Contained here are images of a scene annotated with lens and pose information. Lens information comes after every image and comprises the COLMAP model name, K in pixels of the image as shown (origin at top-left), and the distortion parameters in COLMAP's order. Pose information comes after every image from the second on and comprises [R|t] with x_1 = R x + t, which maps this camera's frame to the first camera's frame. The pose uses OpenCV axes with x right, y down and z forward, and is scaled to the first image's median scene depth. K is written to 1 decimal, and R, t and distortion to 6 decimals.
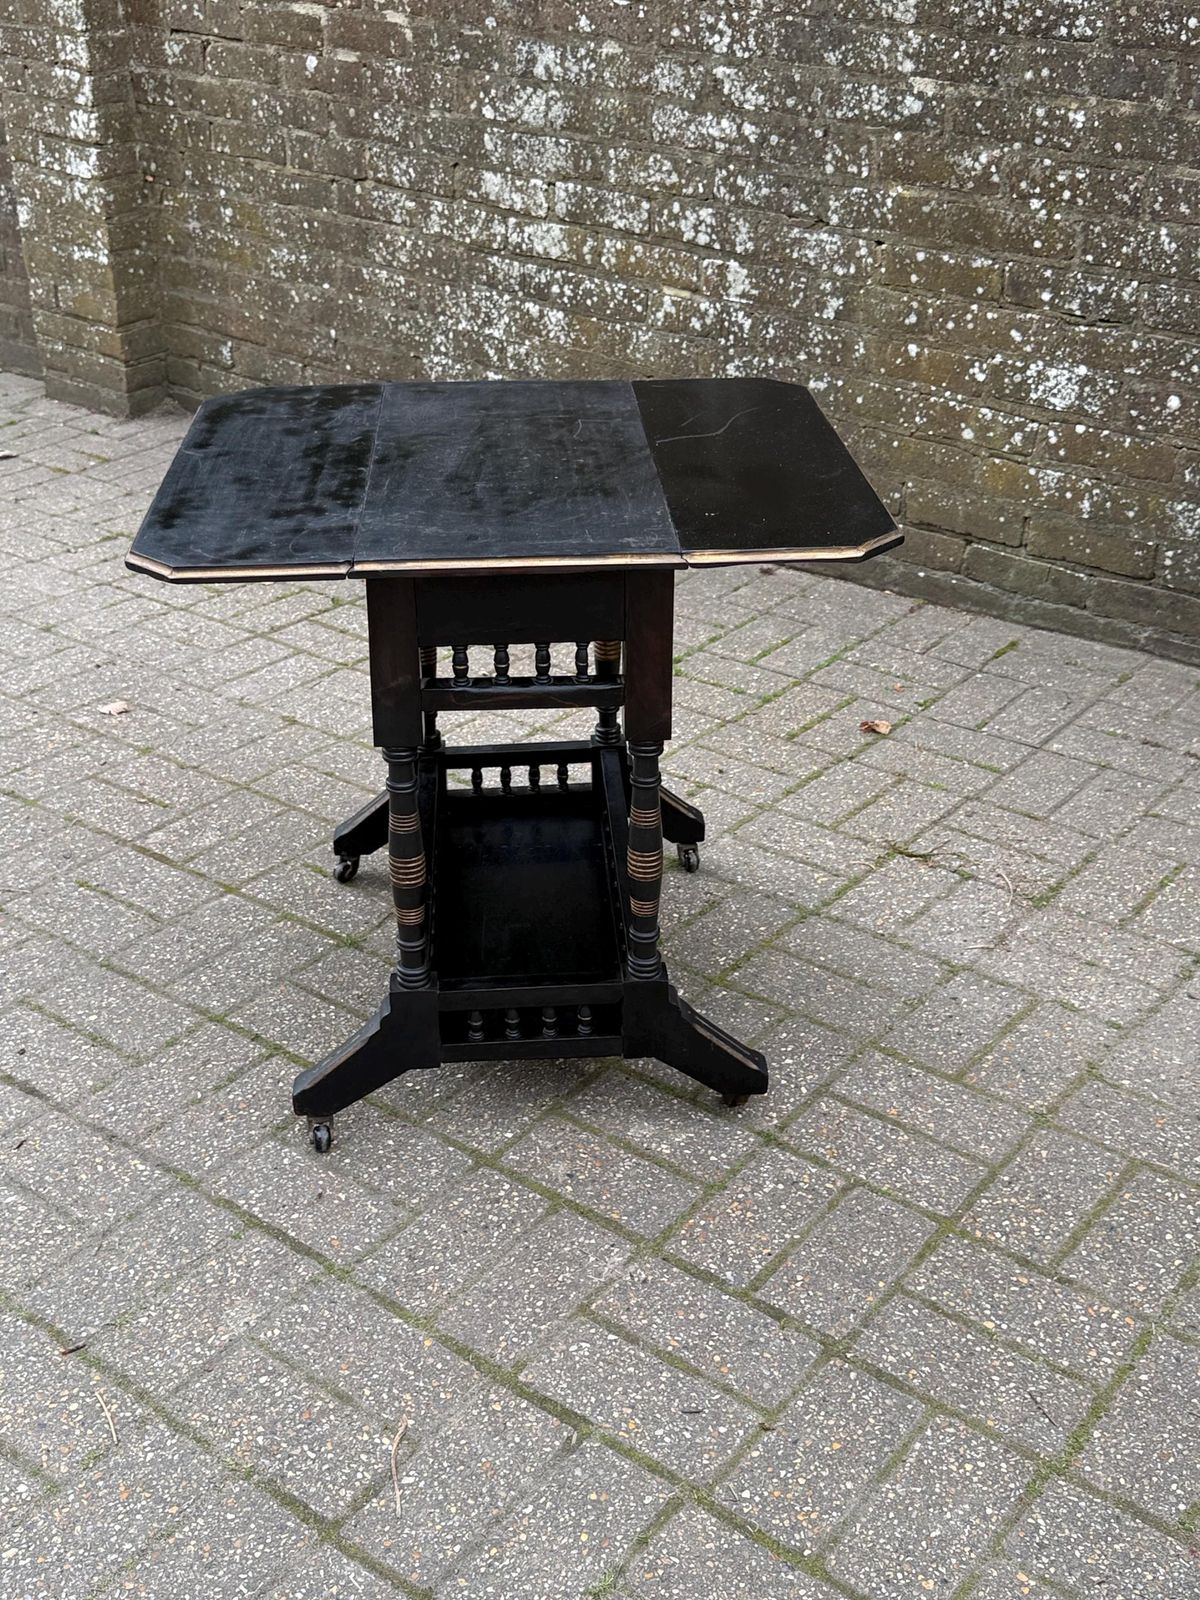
lens RADIAL K [[1767.8, 0, 589.6], [0, 1767.8, 809.7], [0, 0, 1]] dist [0.198483, -0.498829]
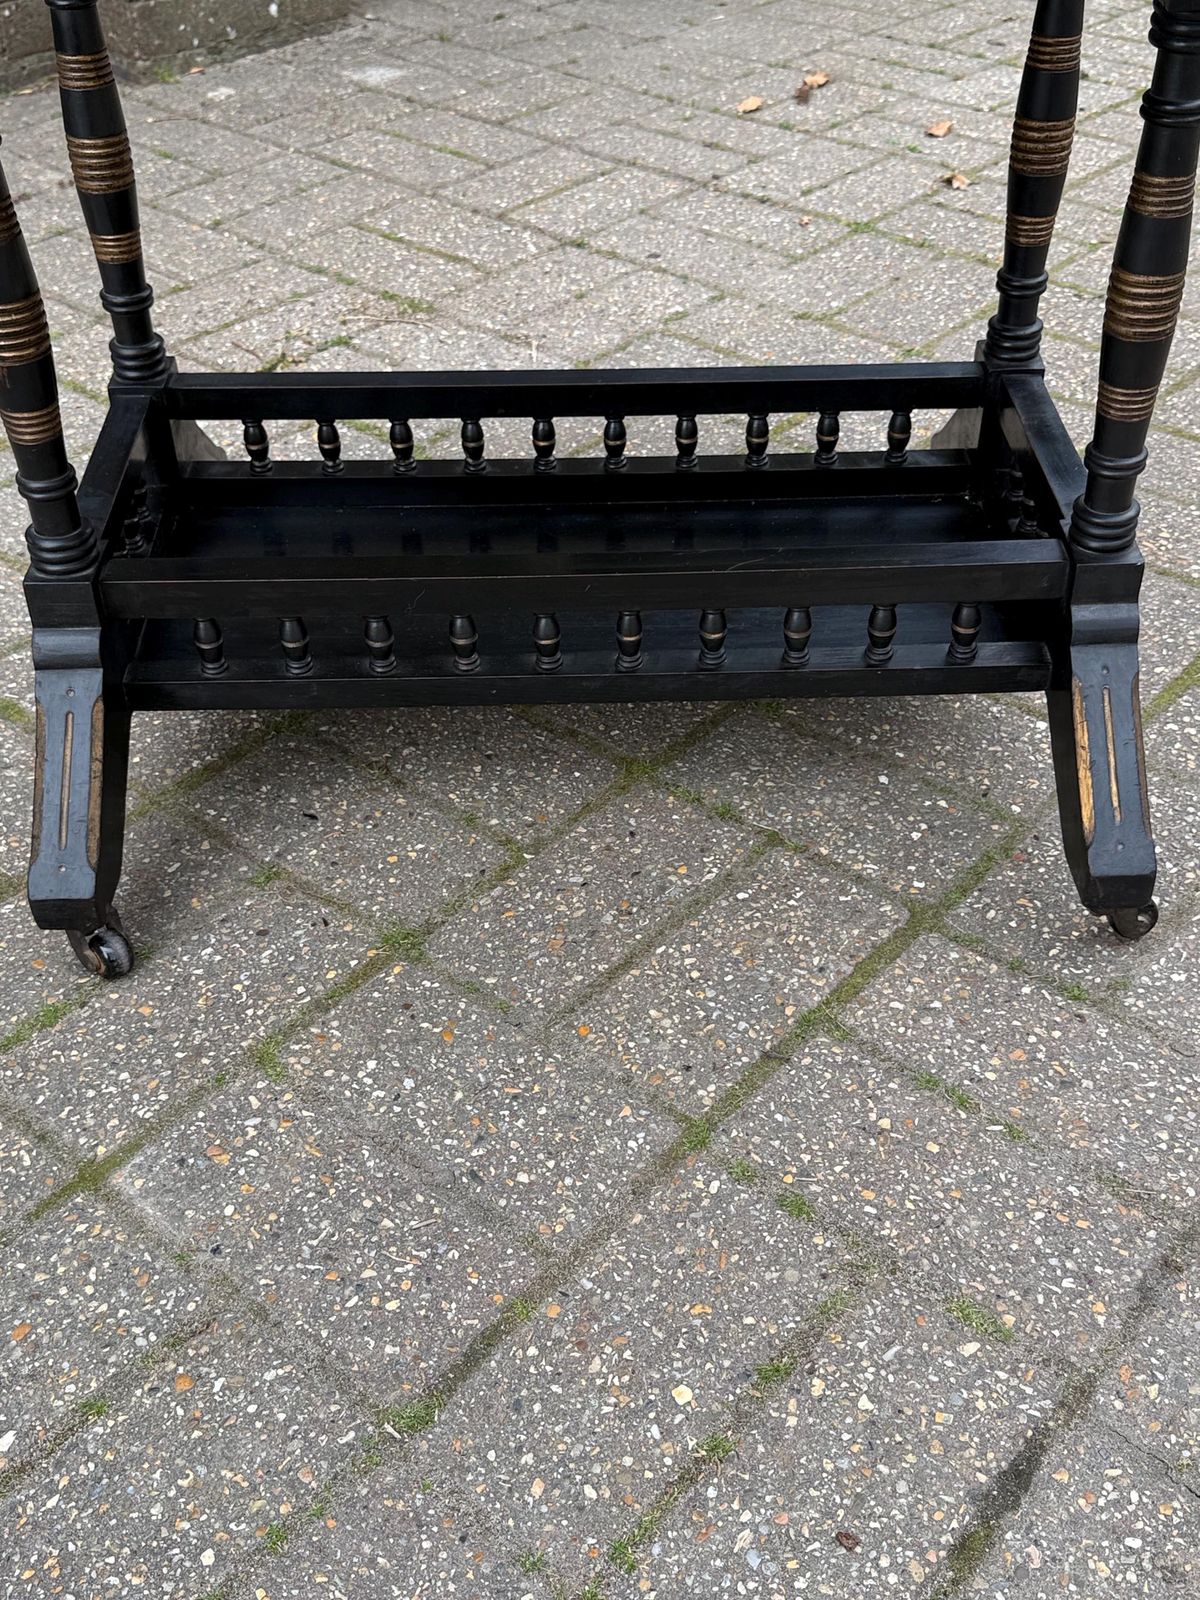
lens RADIAL K [[1769.0, 0, 609.6], [0, 1769.0, 799.9], [0, 0, 1]] dist [0.193718, -0.487487]
pose [[0.038835, -0.612216, 0.789736, -0.346249], [0.476408, 0.706069, 0.523929, -0.119002], [-0.878366, 0.355890, 0.319085, 0.598178]]
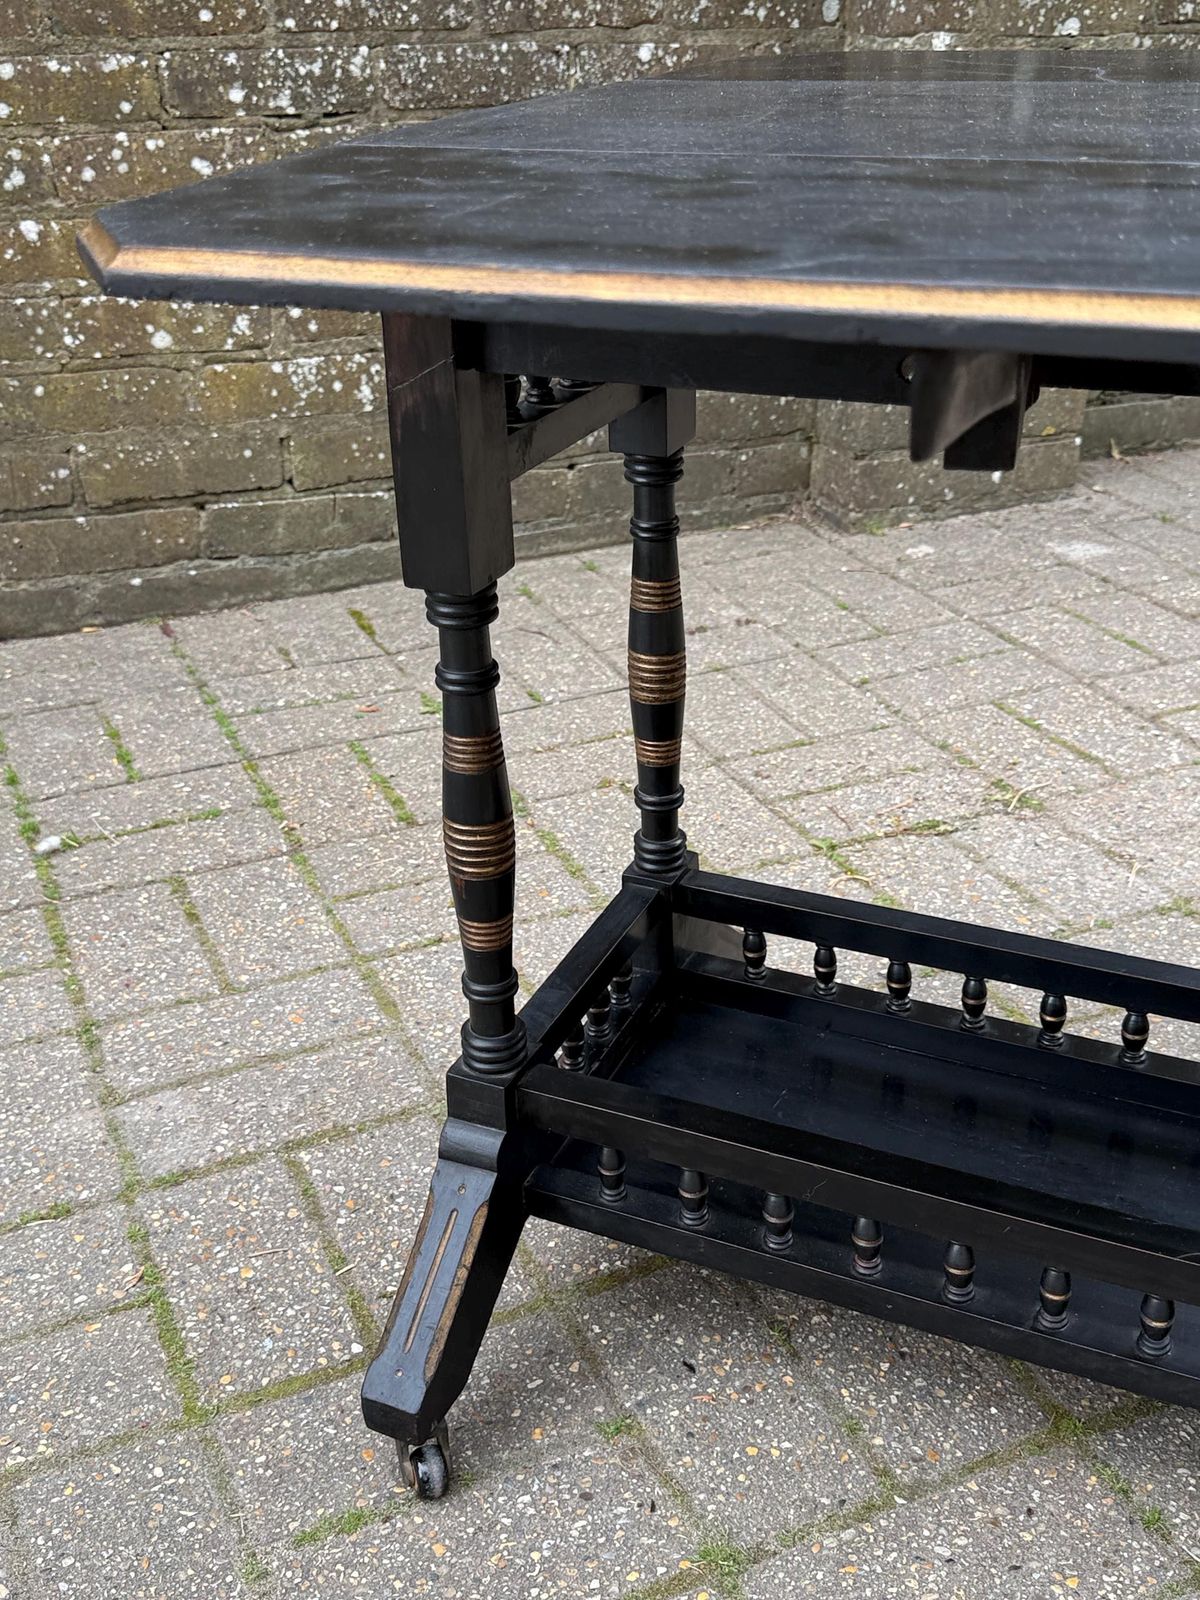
lens RADIAL K [[1768.7, 0, 593.1], [0, 1768.7, 806.4], [0, 0, 1]] dist [0.190172, -0.461277]
pose [[0.473704, -0.401590, 0.783792, -0.294587], [0.434549, 0.880680, 0.188602, -0.119849], [-0.766010, 0.251255, 0.591692, 0.556504]]
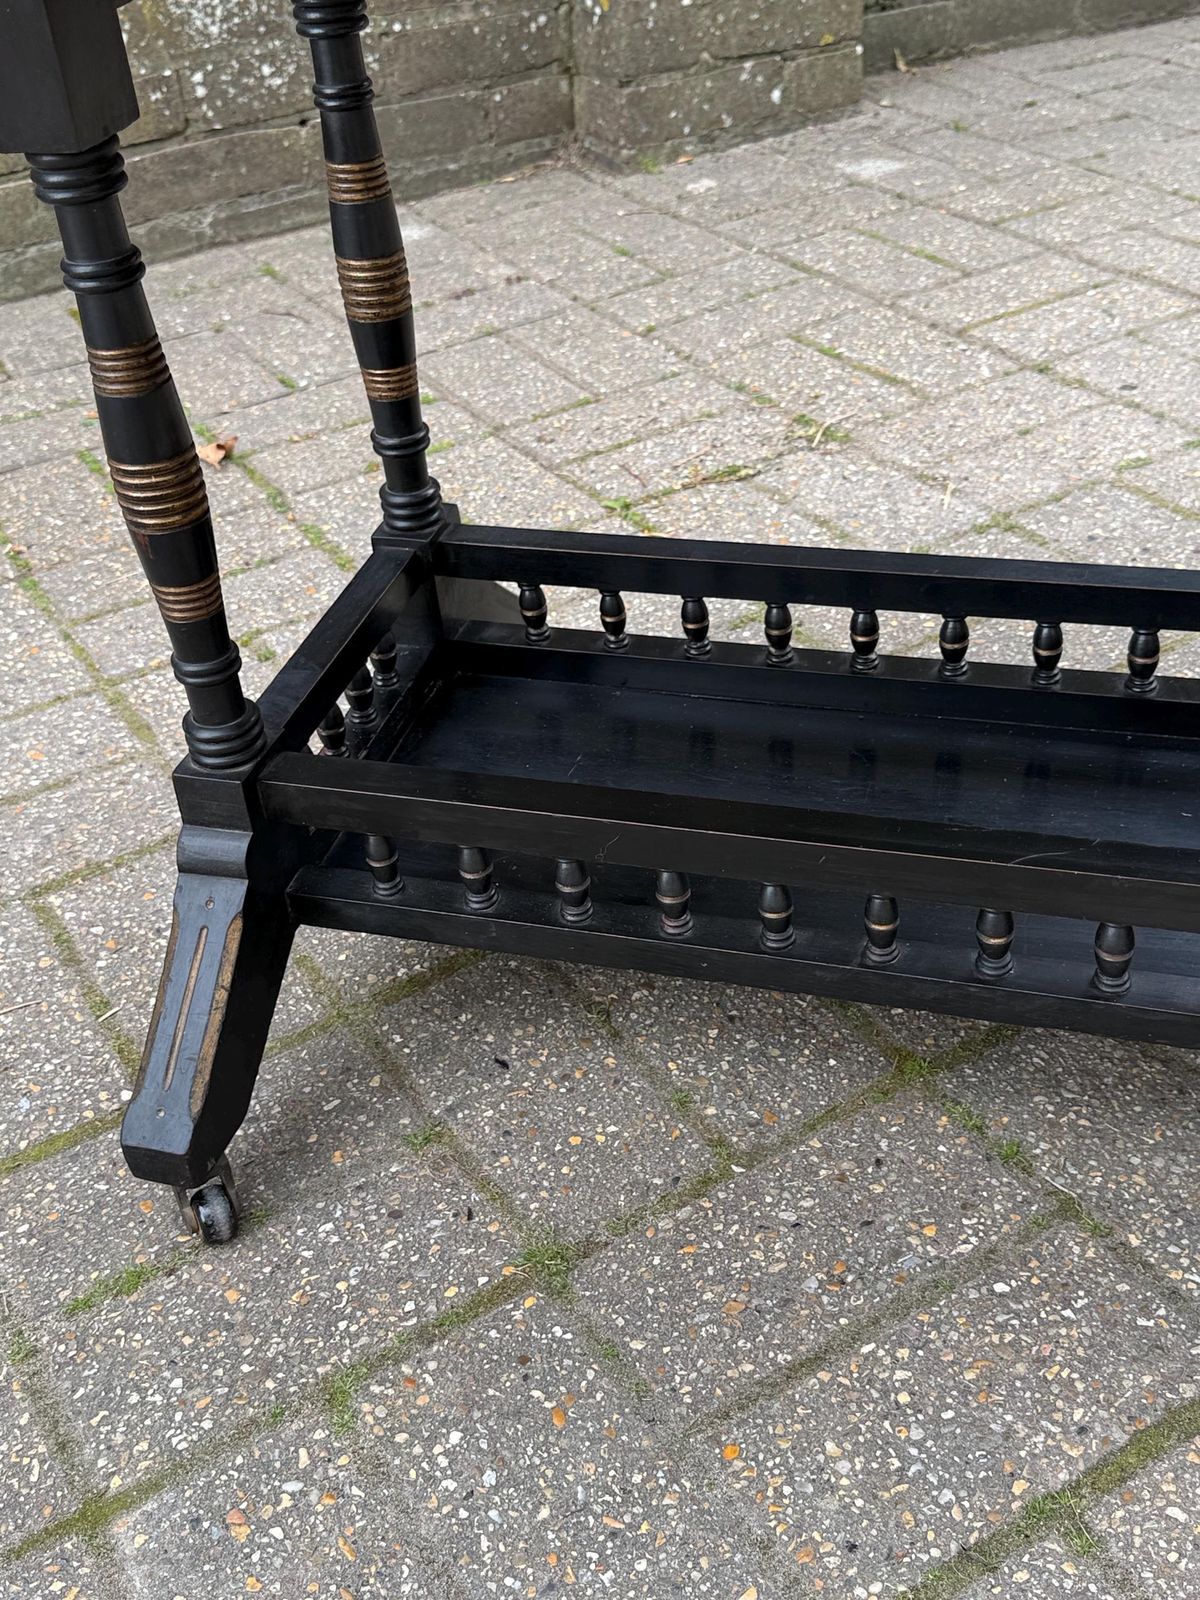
lens RADIAL K [[1767.8, 0, 589.6], [0, 1767.8, 809.7], [0, 0, 1]] dist [0.198483, -0.498829]
pose [[0.354115, -0.562405, 0.747197, -0.260261], [0.510555, 0.785659, 0.349391, -0.087485], [-0.783541, 0.257760, 0.565352, 0.574949]]
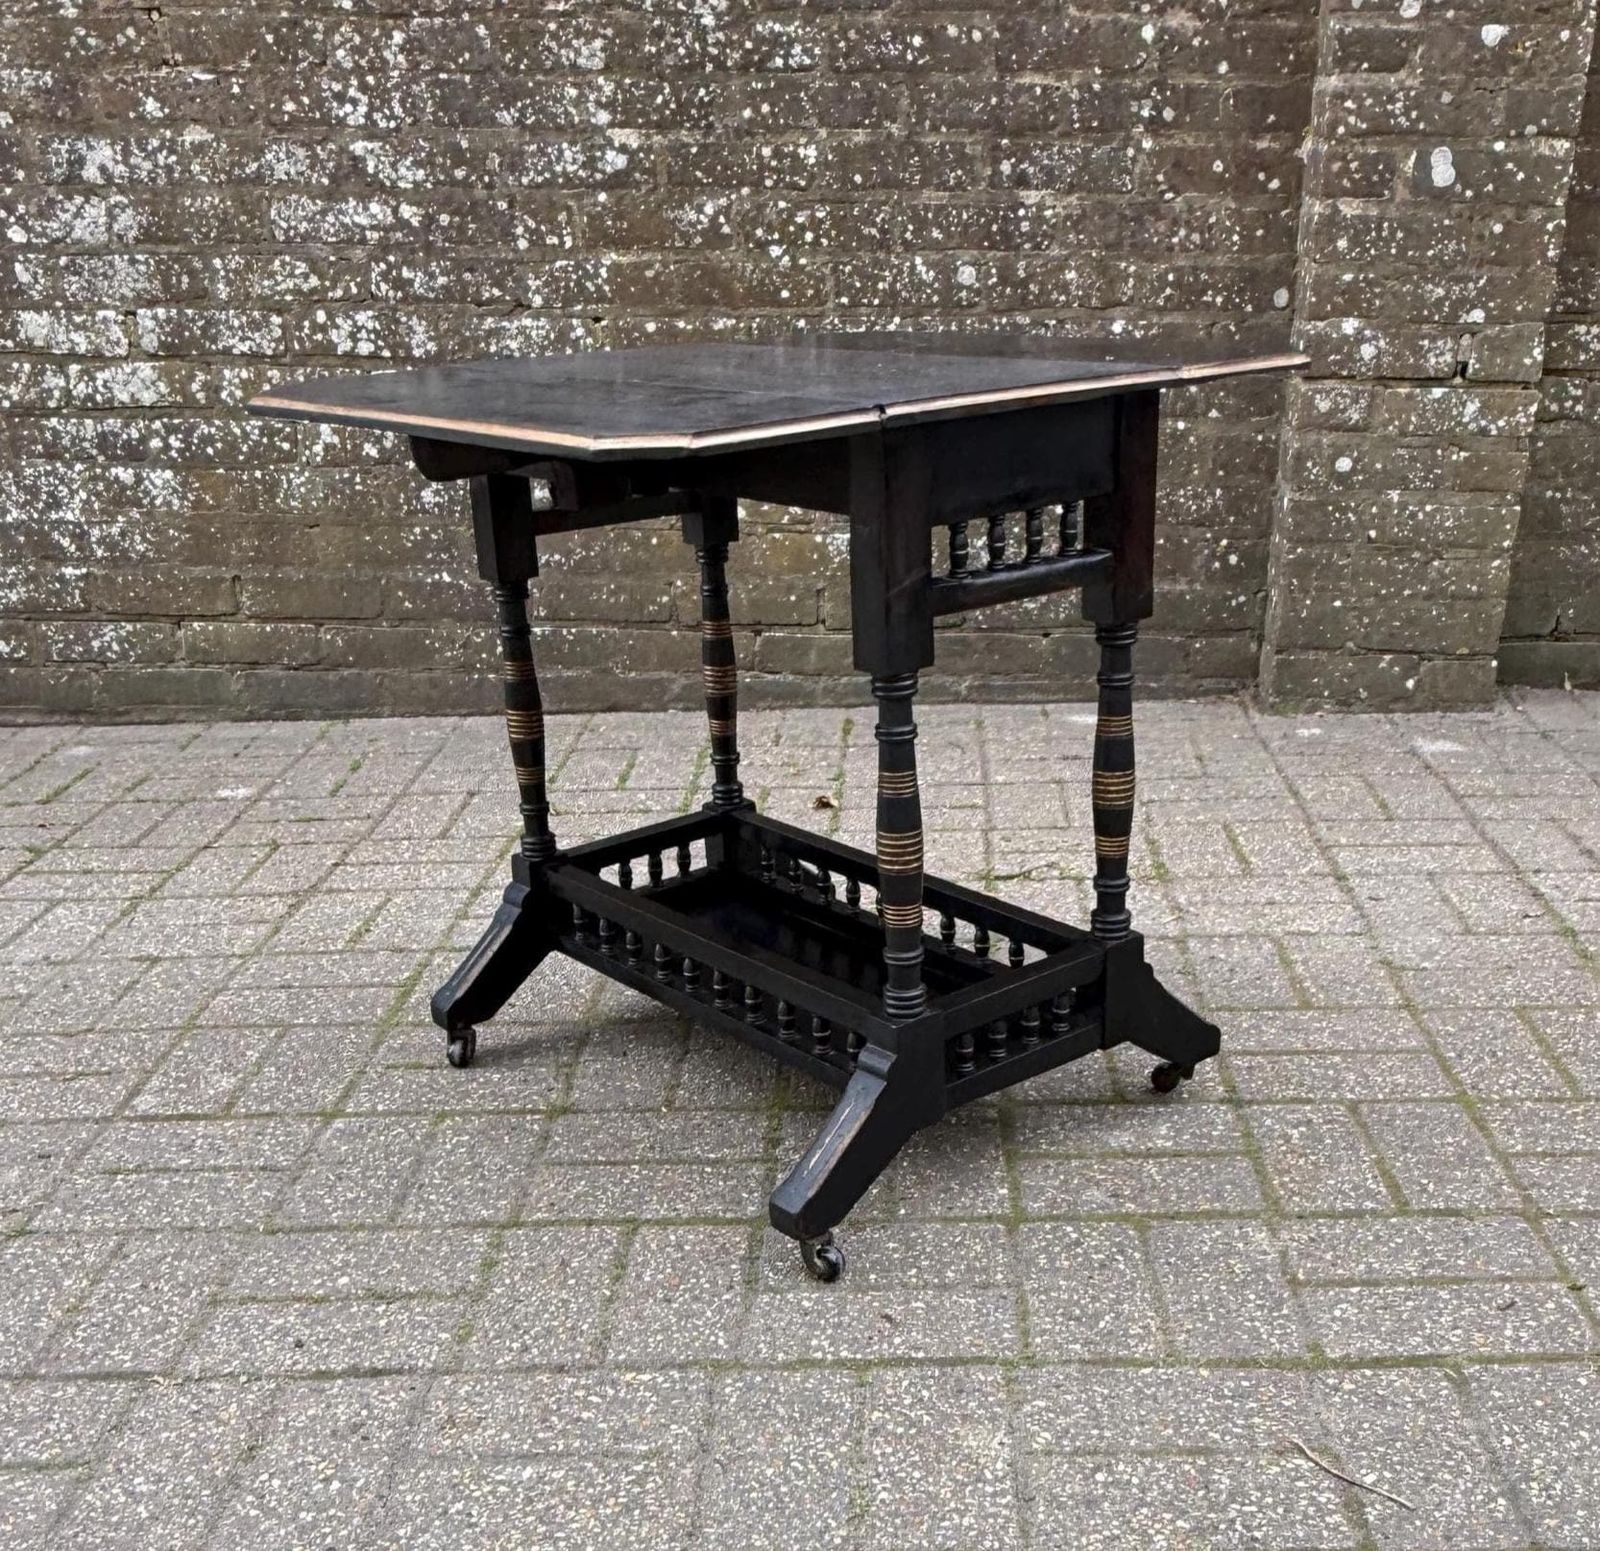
lens RADIAL K [[1910.8, 0, 864.1], [0, 1910.8, 1015.1], [0, 0, 1]] dist [-0.006792, 0.001811]
pose [[0.801934, -0.255262, 0.540133, -0.340223], [0.302893, 0.953024, 0.000687, 0.055913], [-0.514935, 0.163052, 0.841579, 0.189666]]
